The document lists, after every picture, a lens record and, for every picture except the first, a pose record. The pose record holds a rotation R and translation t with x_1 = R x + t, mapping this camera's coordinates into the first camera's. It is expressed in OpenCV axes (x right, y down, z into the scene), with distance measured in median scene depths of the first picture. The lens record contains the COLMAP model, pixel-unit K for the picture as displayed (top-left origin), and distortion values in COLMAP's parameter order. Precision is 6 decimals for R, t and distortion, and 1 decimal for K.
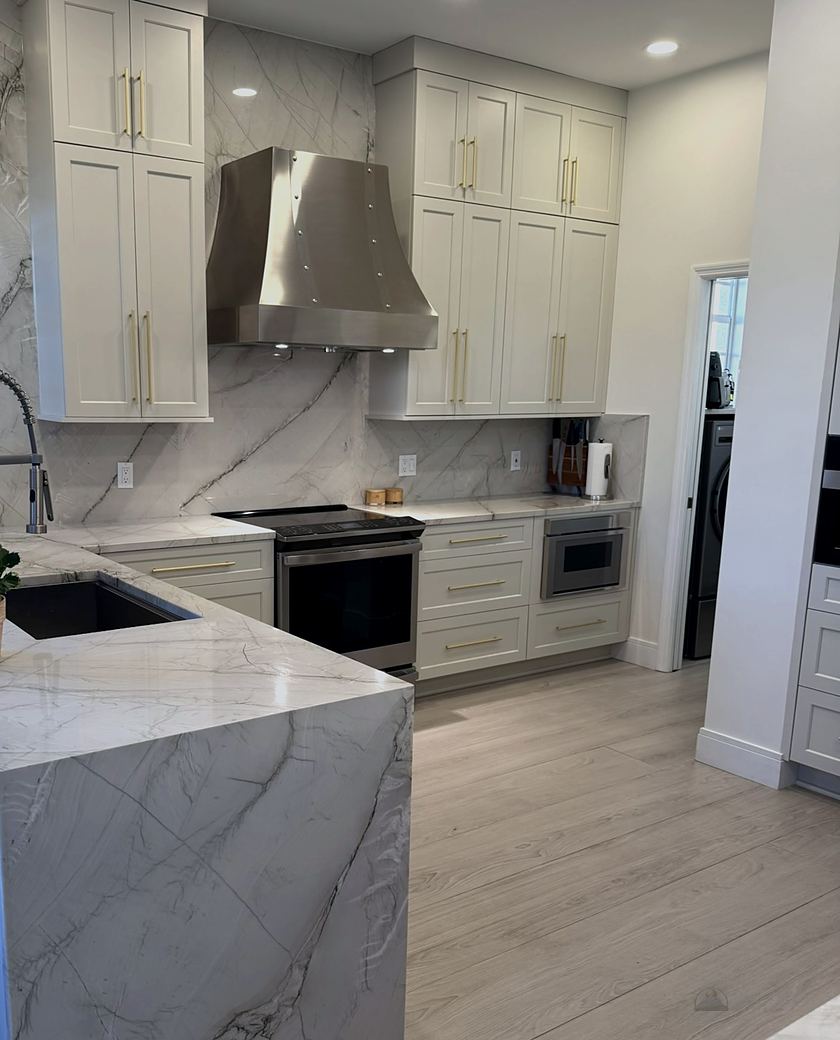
lens RADIAL K [[811.5, 0, 420.8], [0, 811.5, 519.9], [0, 0, 1]] dist [-0.000157, 0.000779]
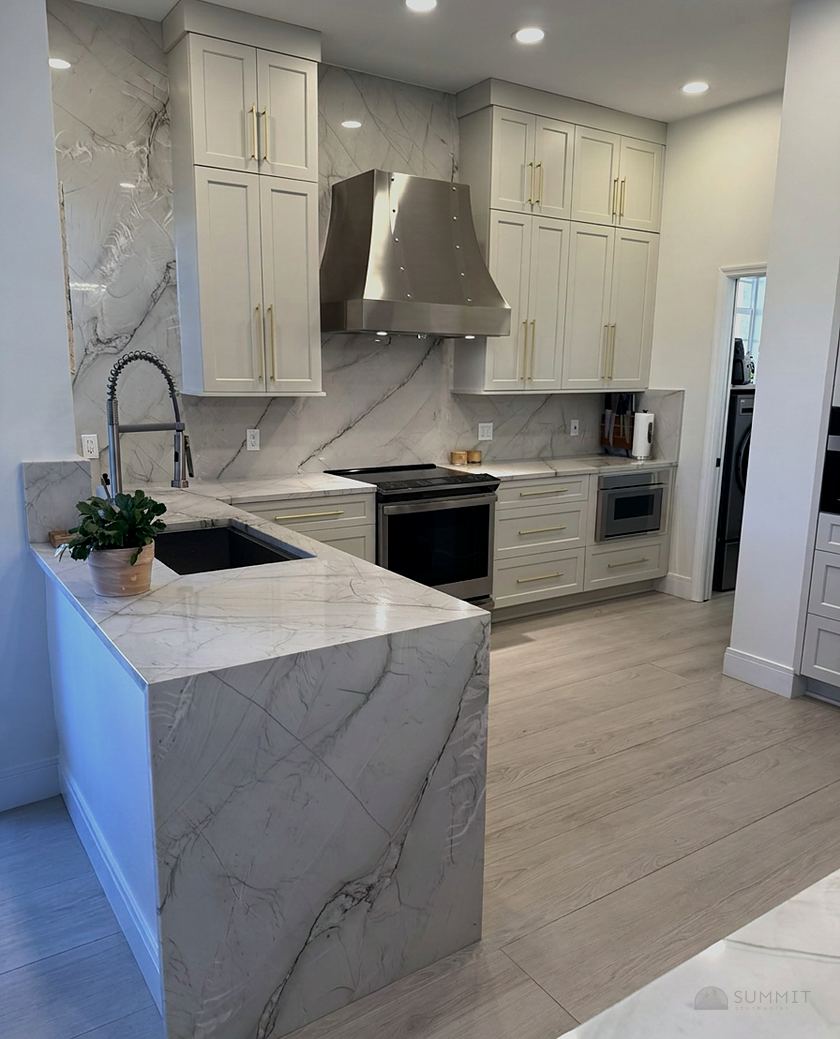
lens RADIAL K [[810.7, 0, 418.3], [0, 810.7, 519.6], [0, 0, 1]] dist [-0.000157, 0.000779]
pose [[1.000000, 0.000308, -0.000711, -0.116103], [-0.000308, 1.000000, -0.000396, 0.064939], [0.000711, 0.000397, 1.000000, -0.213258]]
